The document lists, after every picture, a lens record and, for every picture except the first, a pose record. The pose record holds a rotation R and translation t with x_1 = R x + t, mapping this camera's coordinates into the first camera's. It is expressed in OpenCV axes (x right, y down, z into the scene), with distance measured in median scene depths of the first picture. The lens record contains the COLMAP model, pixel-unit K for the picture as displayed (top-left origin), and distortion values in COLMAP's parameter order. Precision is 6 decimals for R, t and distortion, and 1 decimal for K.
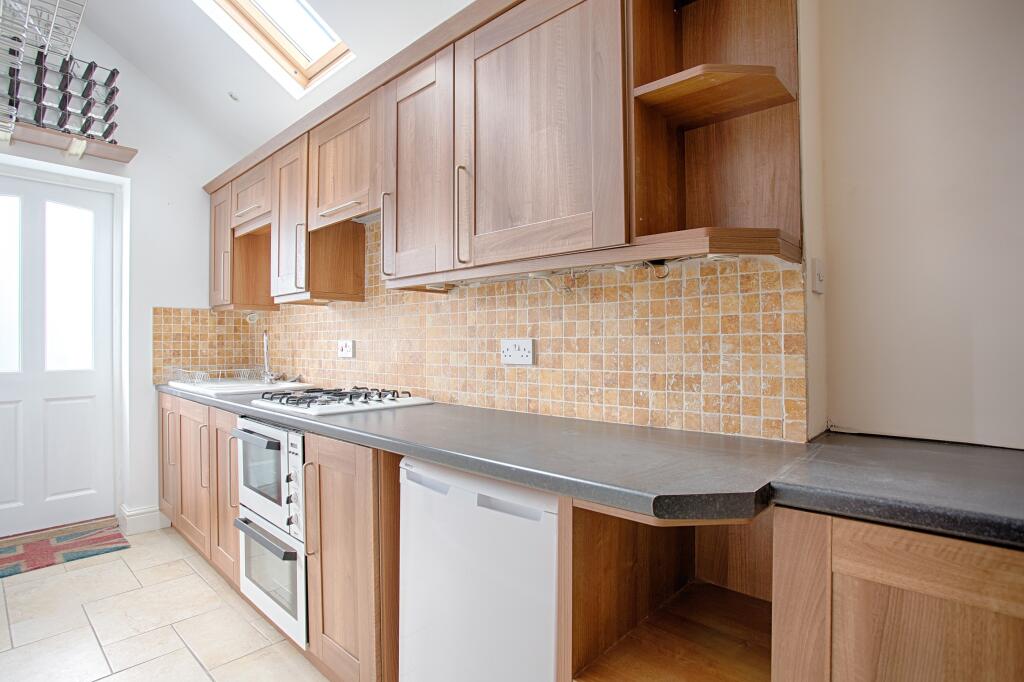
lens RADIAL K [[510.7, 0, 511.5], [0, 510.7, 341.4], [0, 0, 1]] dist [-0.026721, -0.000467]
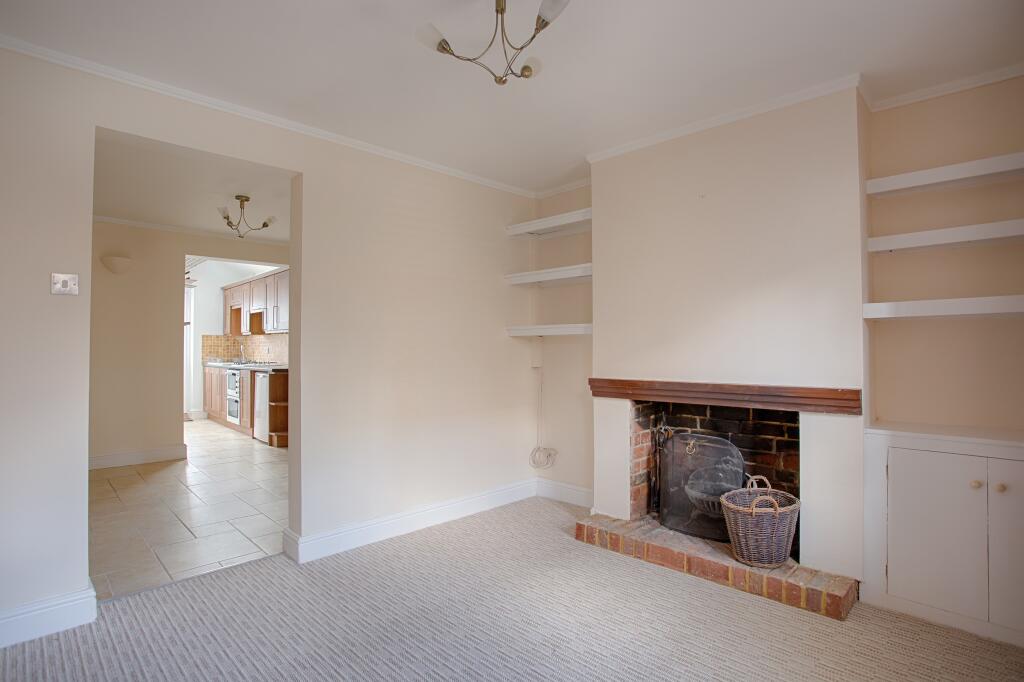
lens RADIAL K [[510.7, 0, 512.8], [0, 510.7, 343.3], [0, 0, 1]] dist [-0.026721, -0.000467]
pose [[0.998666, 0.003223, -0.051542, 1.089245], [-0.003754, 0.999941, -0.010217, -0.001397], [0.051506, 0.010397, 0.998619, -1.615529]]
